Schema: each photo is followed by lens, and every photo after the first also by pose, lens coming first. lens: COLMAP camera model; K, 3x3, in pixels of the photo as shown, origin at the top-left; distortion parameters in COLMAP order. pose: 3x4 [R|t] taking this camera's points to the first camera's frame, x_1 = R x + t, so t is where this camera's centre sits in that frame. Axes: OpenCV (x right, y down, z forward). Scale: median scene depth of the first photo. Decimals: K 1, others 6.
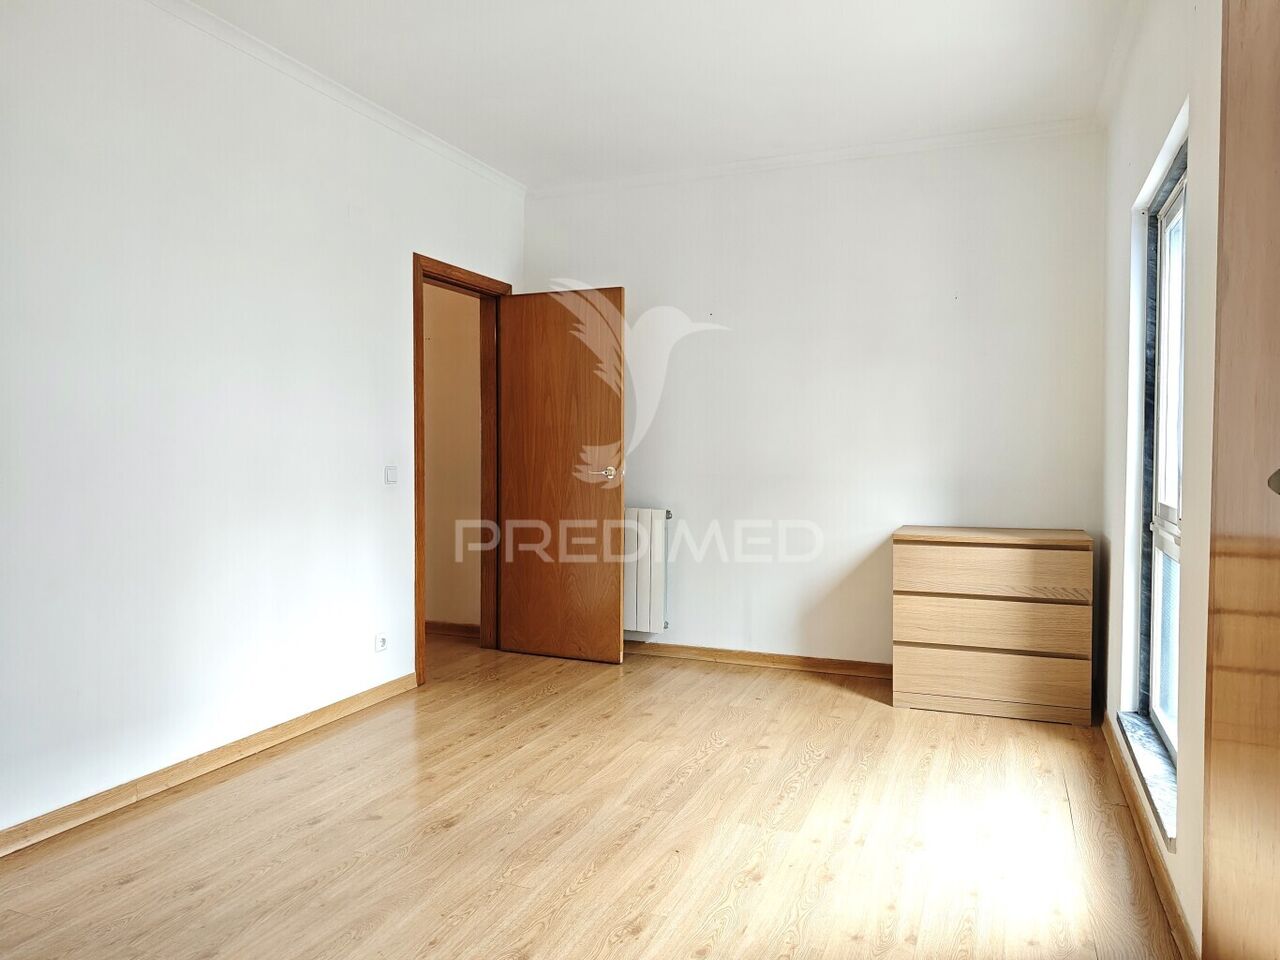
lens RADIAL K [[900.3, 0, 640.8], [0, 900.3, 478.7], [0, 0, 1]] dist [0.008290, -0.016626]
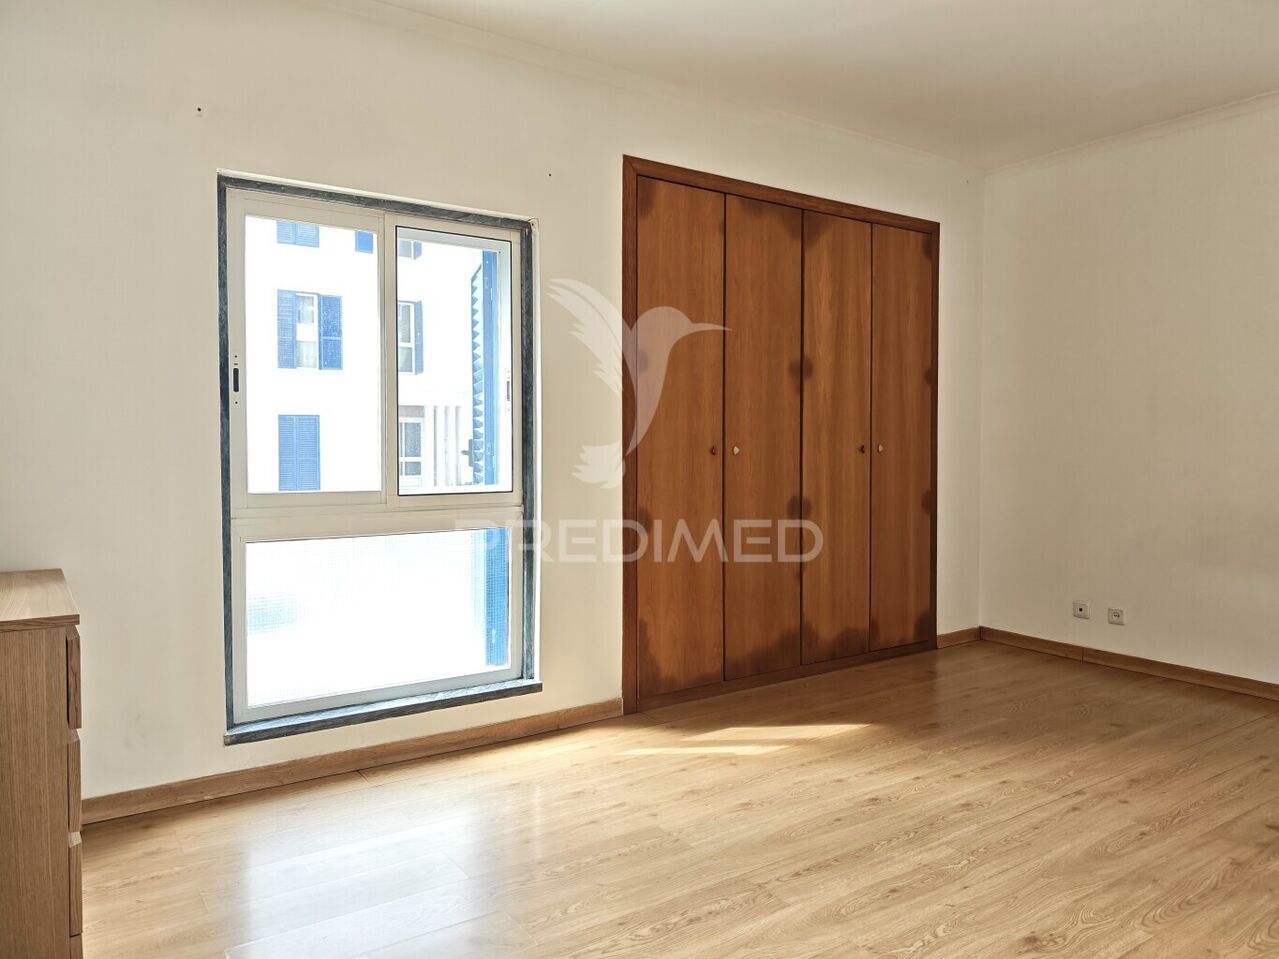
lens RADIAL K [[899.6, 0, 601.5], [0, 899.6, 464.9], [0, 0, 1]] dist [0.008290, -0.016626]
pose [[-0.815140, -0.016445, 0.579031, -0.350378], [0.017769, 0.998417, 0.053371, -0.064821], [-0.578992, 0.053794, -0.813557, 1.808474]]
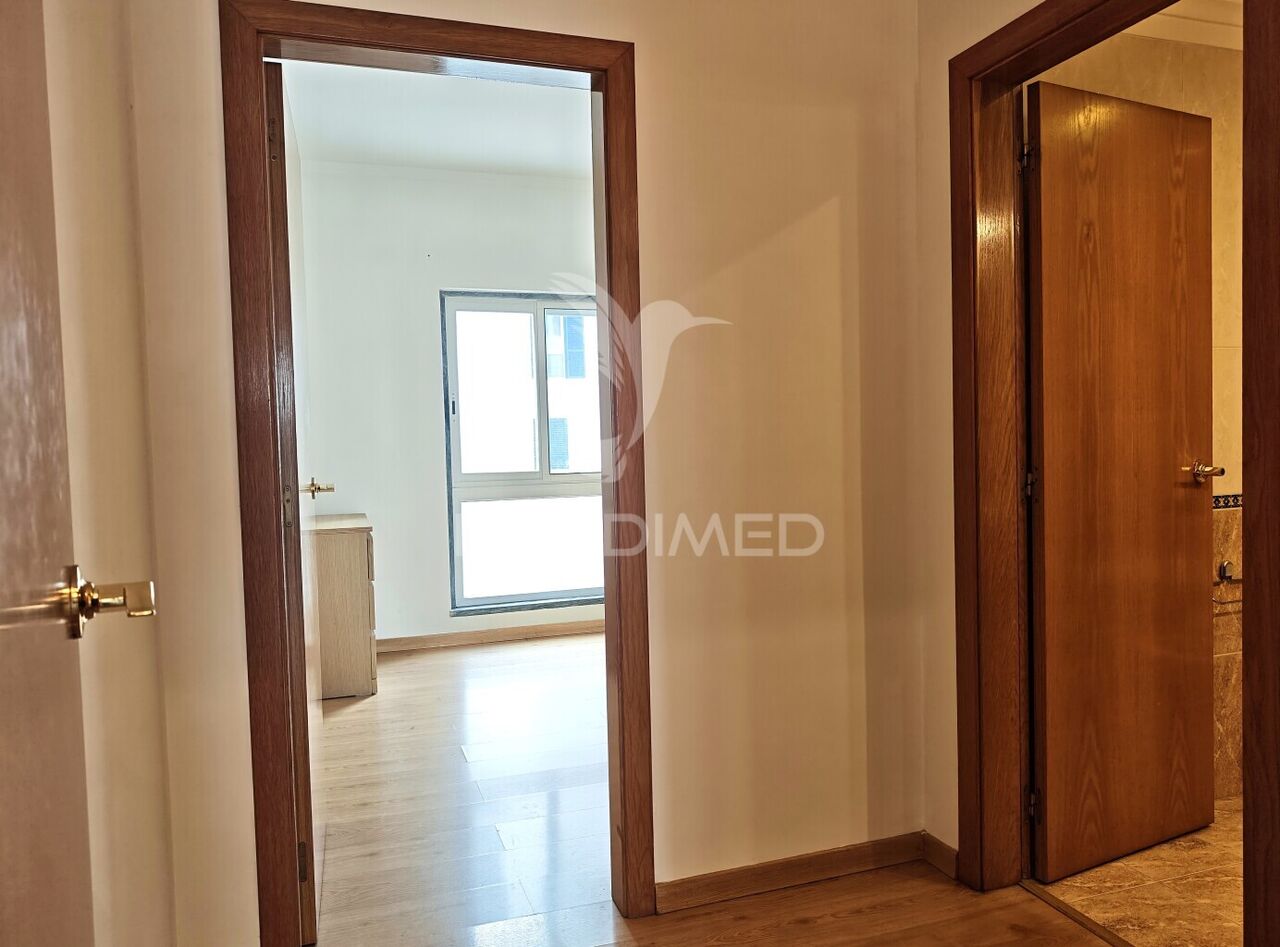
lens RADIAL K [[900.3, 0, 641.1], [0, 900.3, 474.0], [0, 0, 1]] dist [0.008290, -0.016626]
pose [[-0.653207, -0.012704, 0.757073, -1.037912], [0.049695, 0.996984, 0.059607, -0.071483], [-0.755547, 0.076558, -0.650606, 2.109008]]
